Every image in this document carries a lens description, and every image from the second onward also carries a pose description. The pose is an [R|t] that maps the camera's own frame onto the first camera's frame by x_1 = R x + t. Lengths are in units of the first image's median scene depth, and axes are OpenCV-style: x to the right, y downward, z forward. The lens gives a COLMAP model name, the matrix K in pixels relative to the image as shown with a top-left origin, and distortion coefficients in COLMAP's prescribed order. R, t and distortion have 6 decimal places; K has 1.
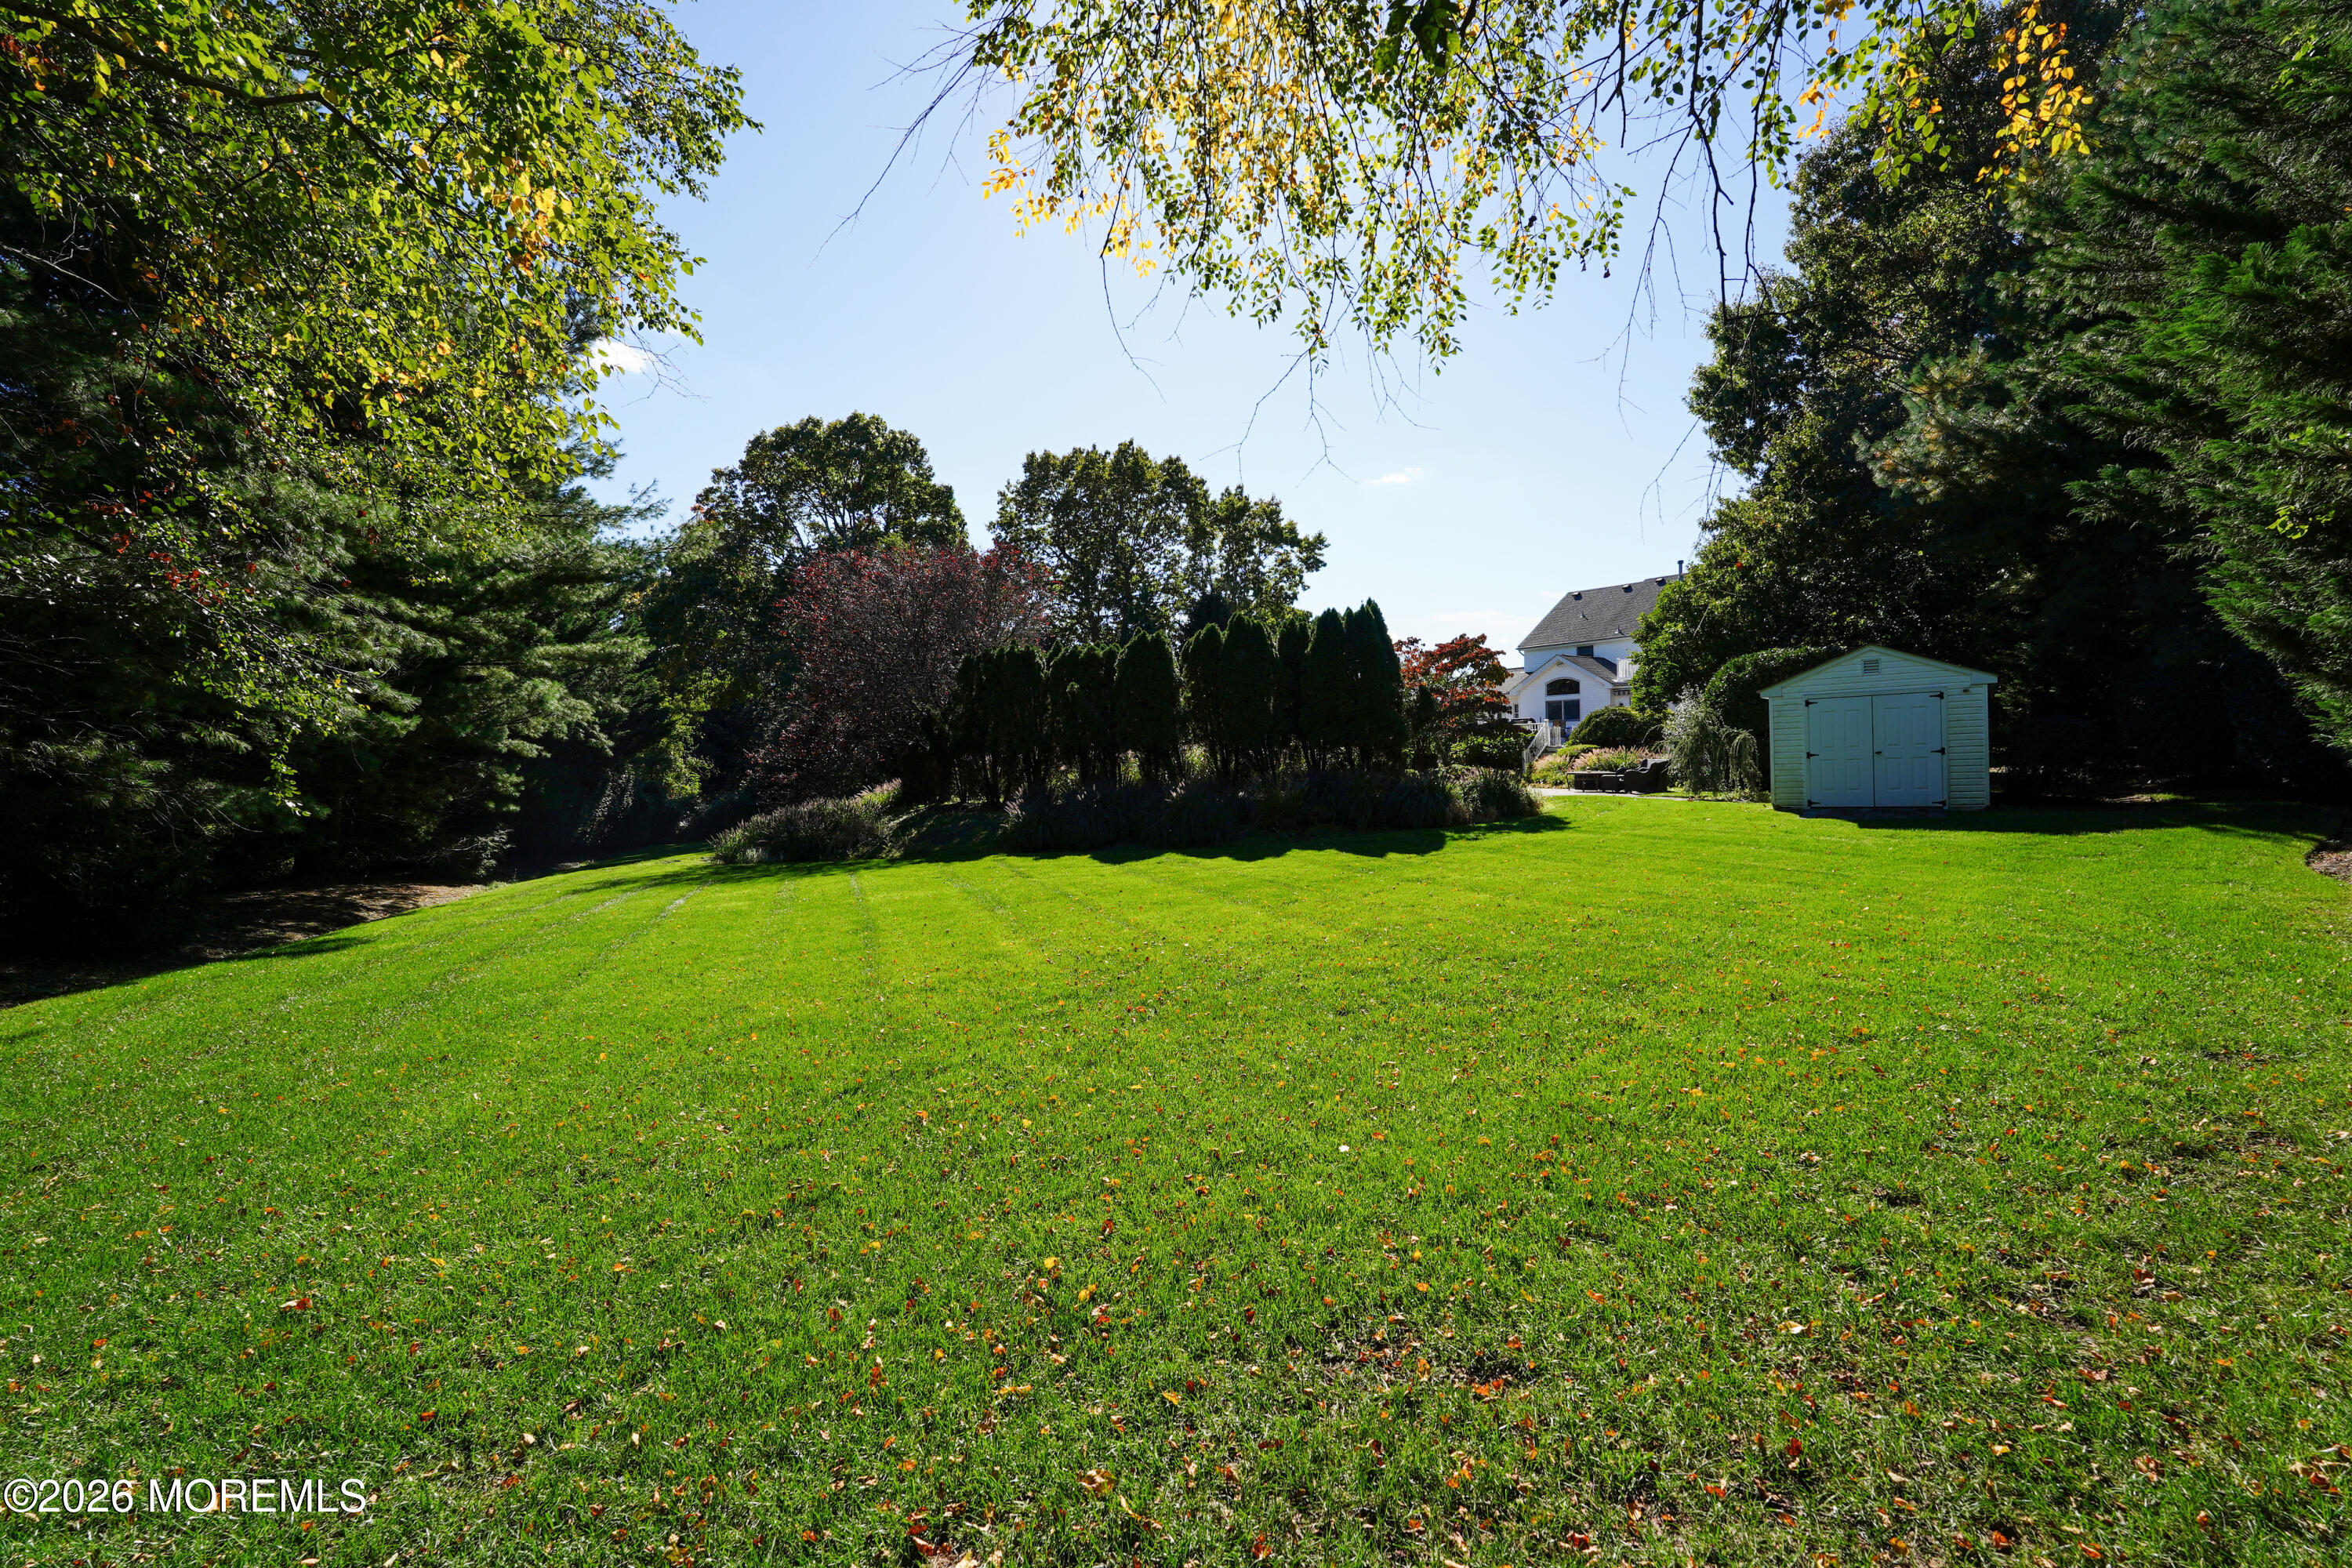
lens RADIAL K [[1036.1, 0, 1177.7], [0, 1036.1, 796.4], [0, 0, 1]] dist [-0.004622, 0.003970]
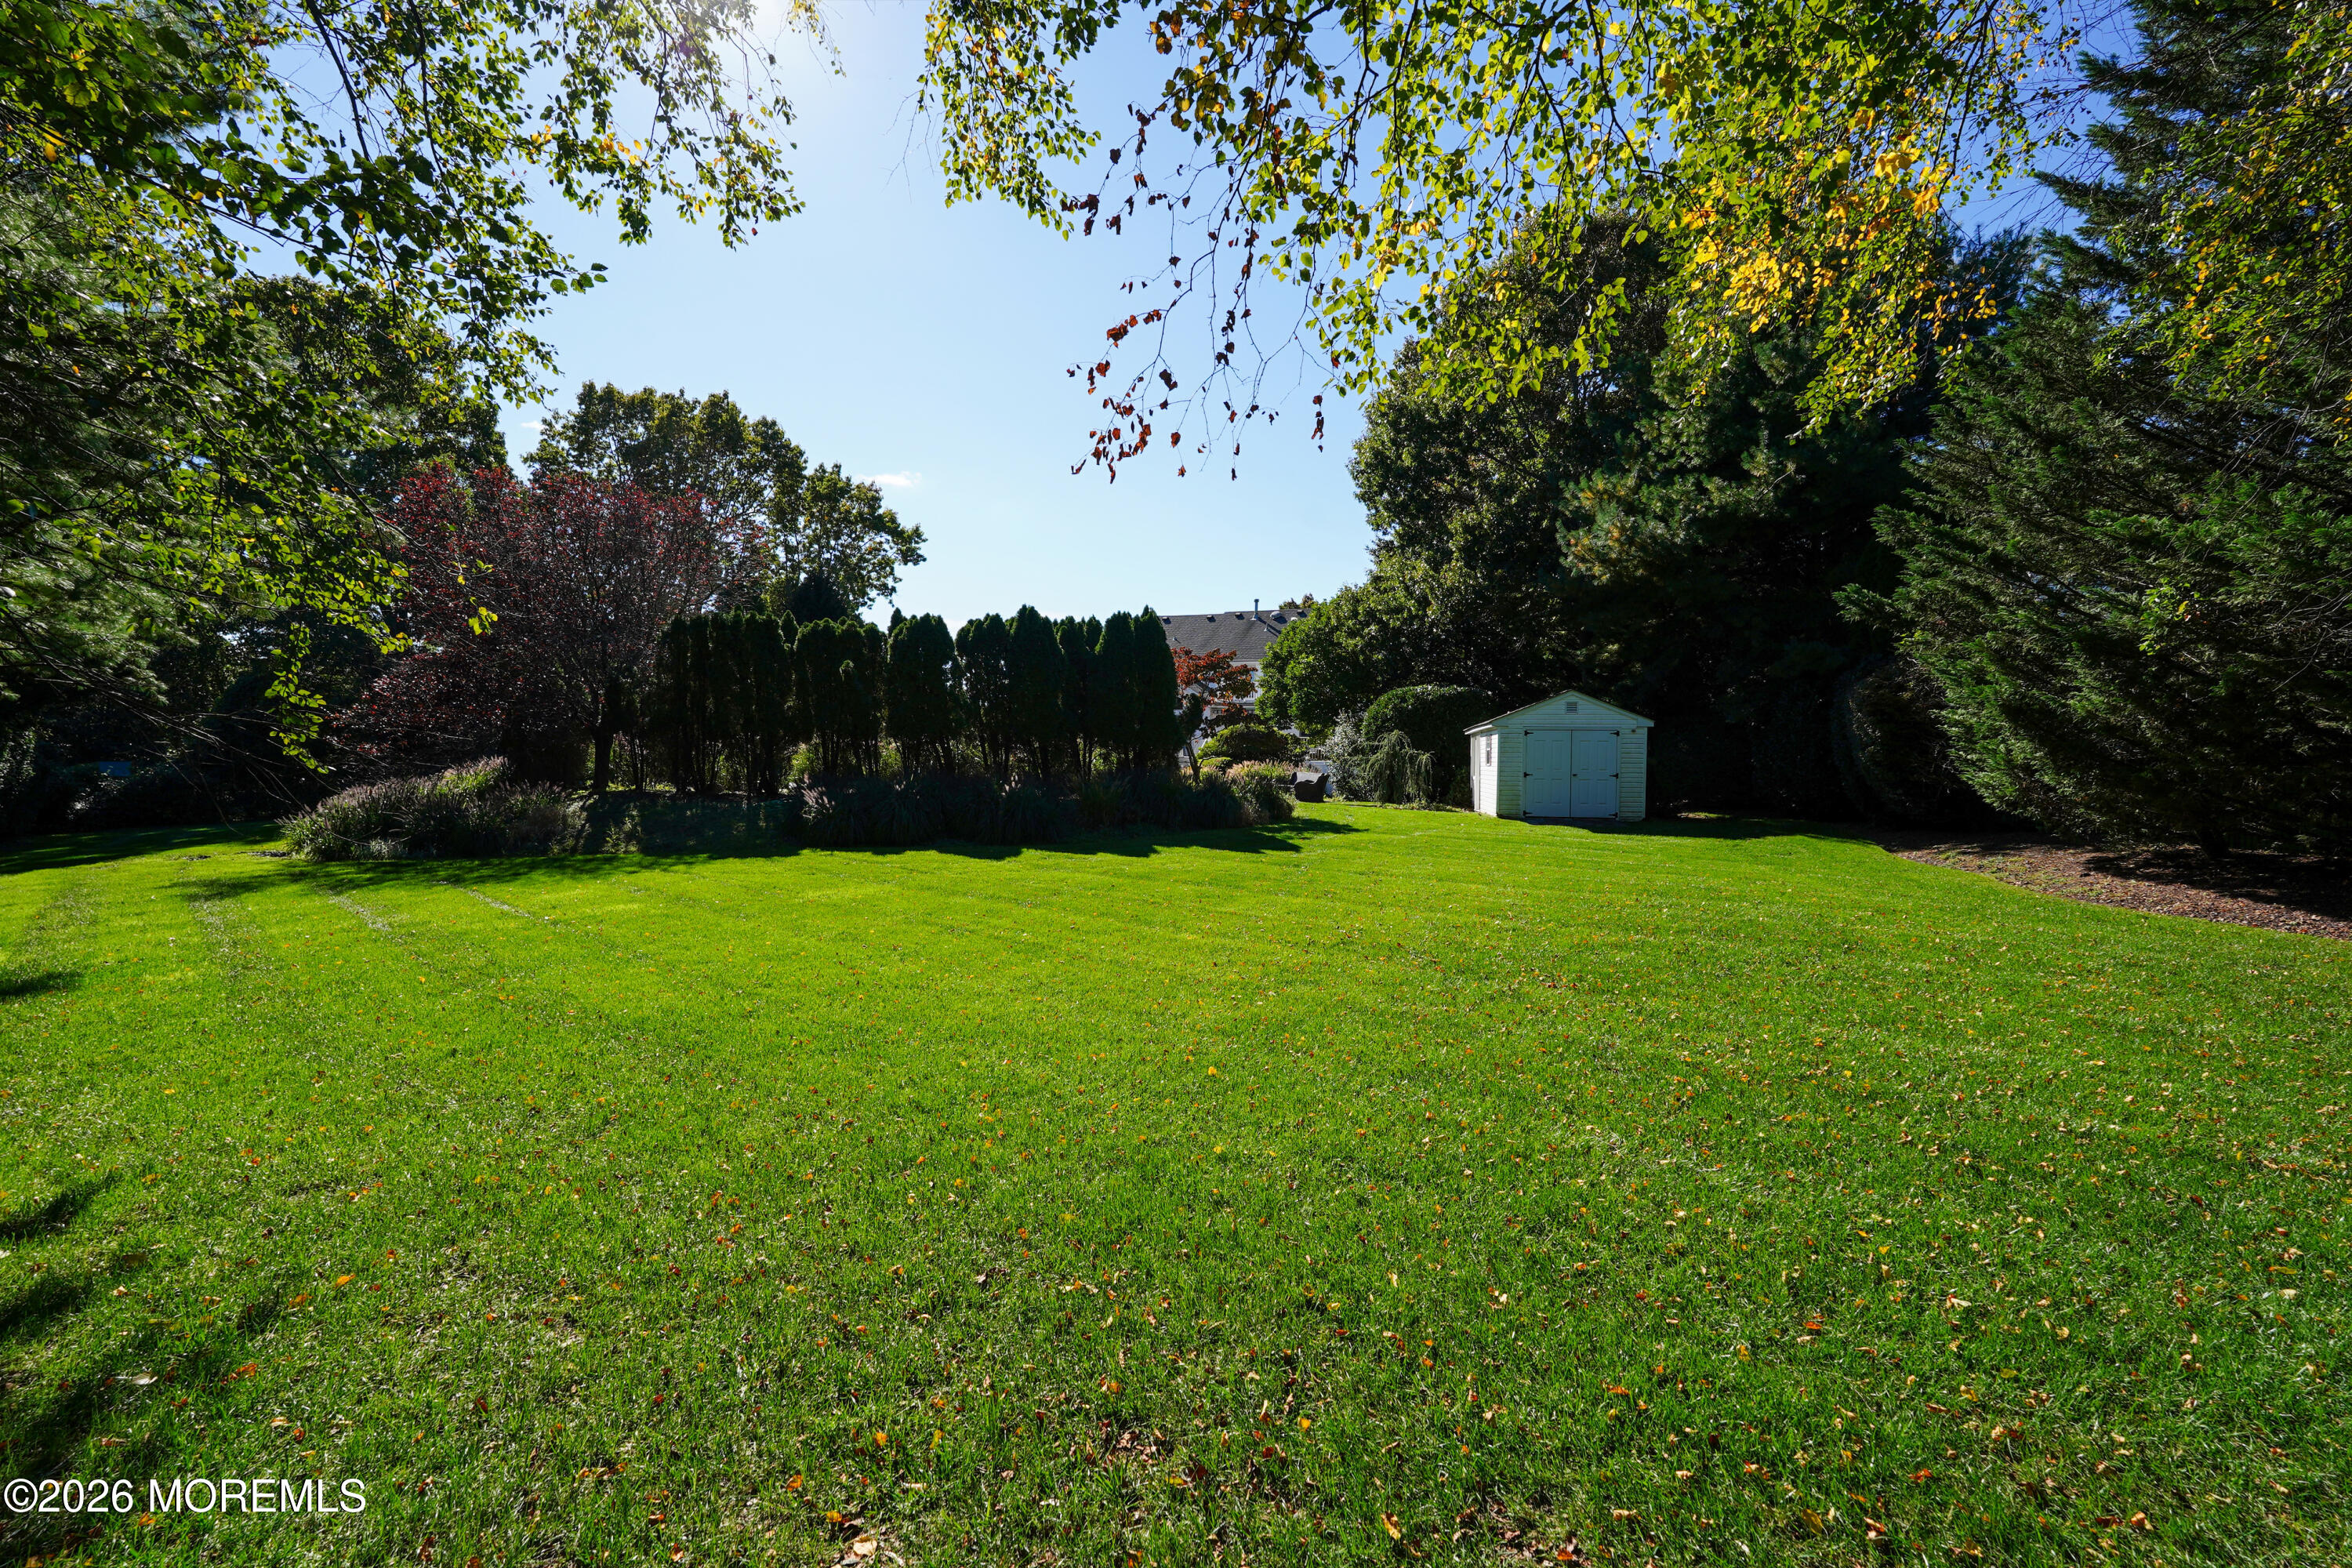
lens RADIAL K [[1036.1, 0, 1177.0], [0, 1036.1, 774.3], [0, 0, 1]] dist [-0.004622, 0.003970]
pose [[0.888254, 0.042060, 0.457423, -0.101230], [-0.030884, 0.999014, -0.031888, 0.003727], [-0.458313, 0.014198, 0.888677, 0.027765]]
